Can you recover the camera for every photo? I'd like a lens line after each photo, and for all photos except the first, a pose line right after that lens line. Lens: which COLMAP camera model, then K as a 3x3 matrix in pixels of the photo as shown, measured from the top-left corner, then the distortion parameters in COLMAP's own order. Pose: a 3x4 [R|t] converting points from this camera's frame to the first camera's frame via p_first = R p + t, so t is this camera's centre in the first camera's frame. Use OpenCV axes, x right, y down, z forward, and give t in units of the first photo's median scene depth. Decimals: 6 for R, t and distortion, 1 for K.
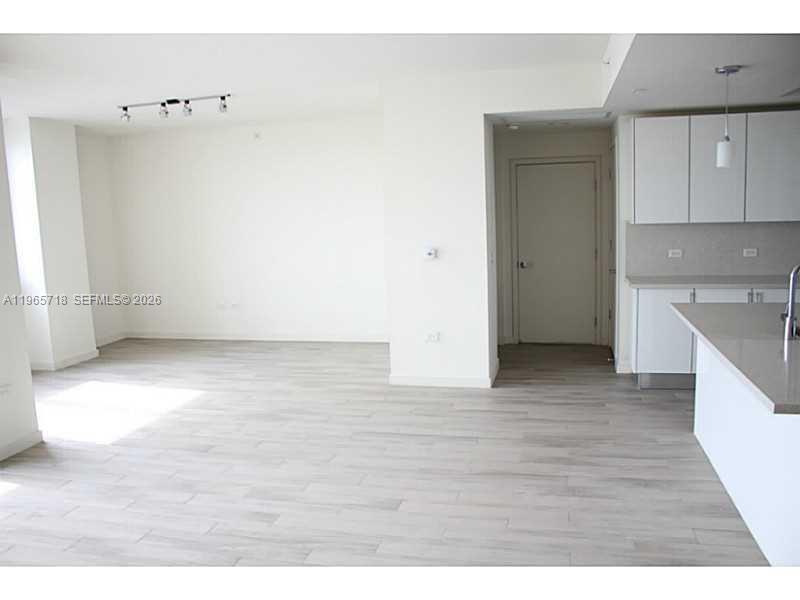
lens RADIAL K [[661.7, 0, 396.1], [0, 661.7, 297.7], [0, 0, 1]] dist [-0.154981, 0.123607]
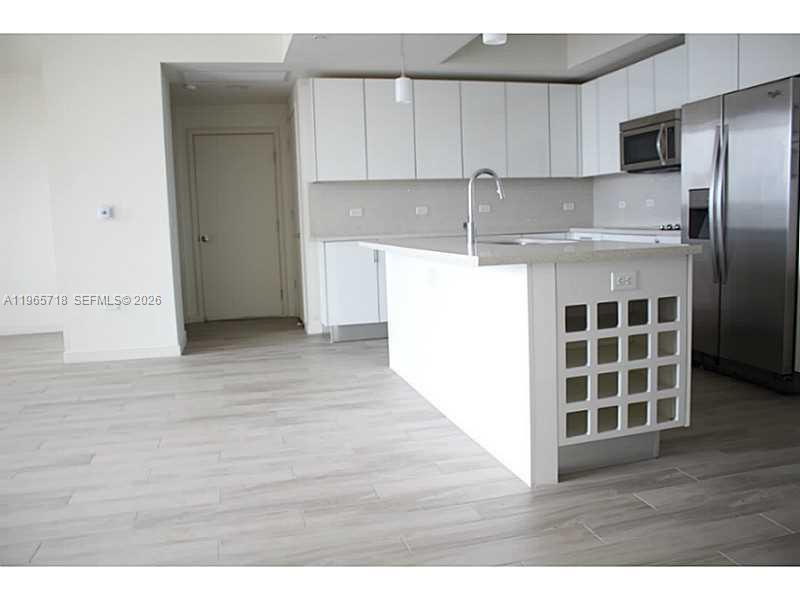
lens RADIAL K [[661.7, 0, 396.1], [0, 661.7, 297.7], [0, 0, 1]] dist [-0.154981, 0.123607]
pose [[0.882041, -0.051380, 0.468363, -0.015070], [0.066699, 0.997642, -0.016167, 0.090222], [-0.466428, 0.045499, 0.883388, 0.036645]]
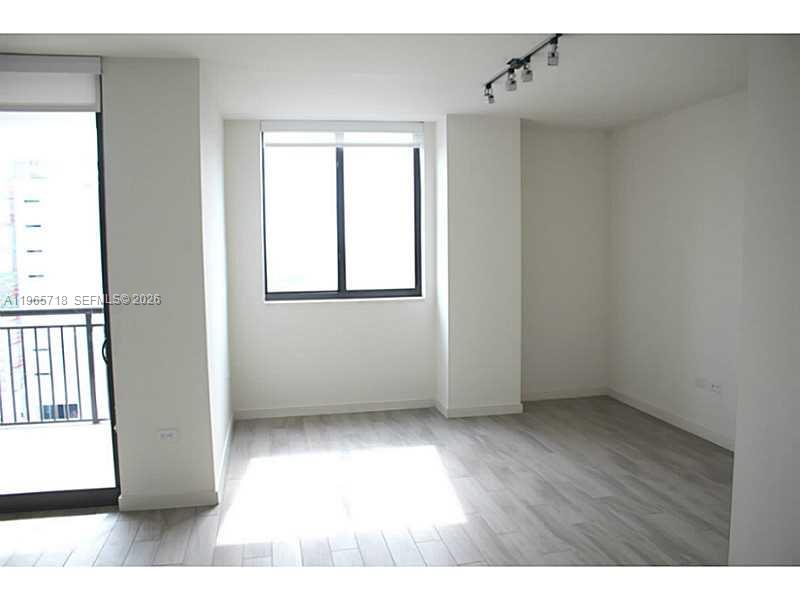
lens RADIAL K [[661.7, 0, 396.1], [0, 661.7, 297.7], [0, 0, 1]] dist [-0.154981, 0.123607]
pose [[0.429682, 0.109946, -0.896262, 0.222179], [-0.126157, 0.990134, 0.060980, -0.100693], [0.894124, 0.086868, 0.439314, 0.658770]]
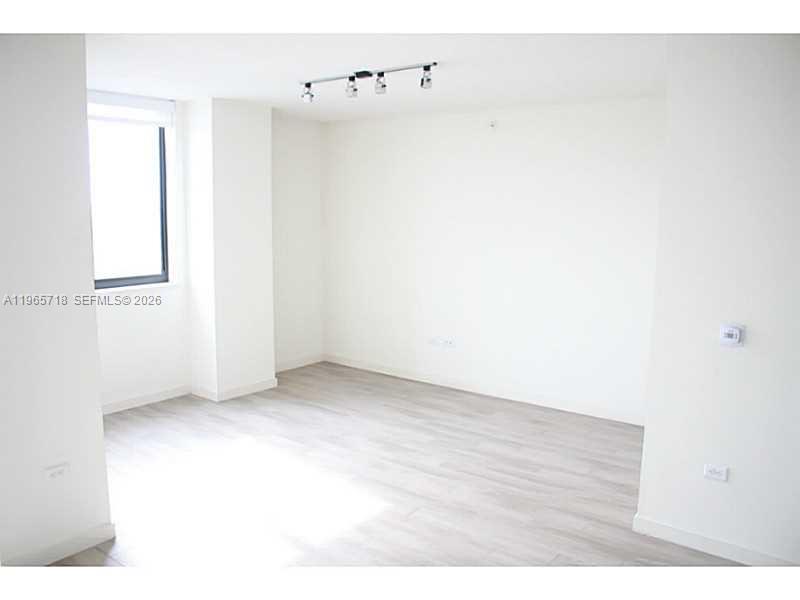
lens RADIAL K [[661.7, 0, 396.1], [0, 661.7, 297.7], [0, 0, 1]] dist [-0.154981, 0.123607]
pose [[0.914476, 0.105438, -0.390662, -0.001206], [-0.101975, 0.994345, 0.029663, -0.084639], [0.391580, 0.012712, 0.920056, 0.362063]]
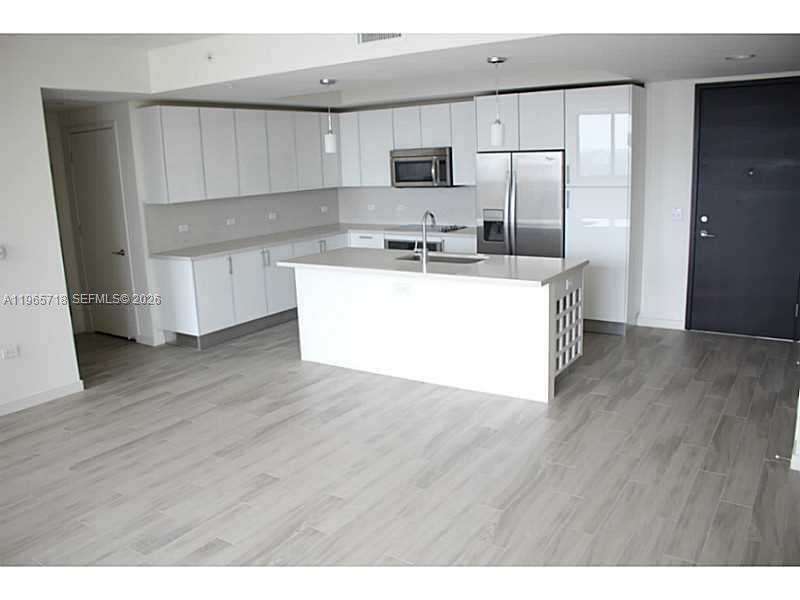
lens RADIAL K [[661.7, 0, 396.1], [0, 661.7, 297.7], [0, 0, 1]] dist [-0.154981, 0.123607]
pose [[0.345743, -0.170359, 0.922735, -0.510906], [0.150799, 0.980686, 0.124555, -0.035599], [-0.926133, 0.096084, 0.364755, 0.255151]]
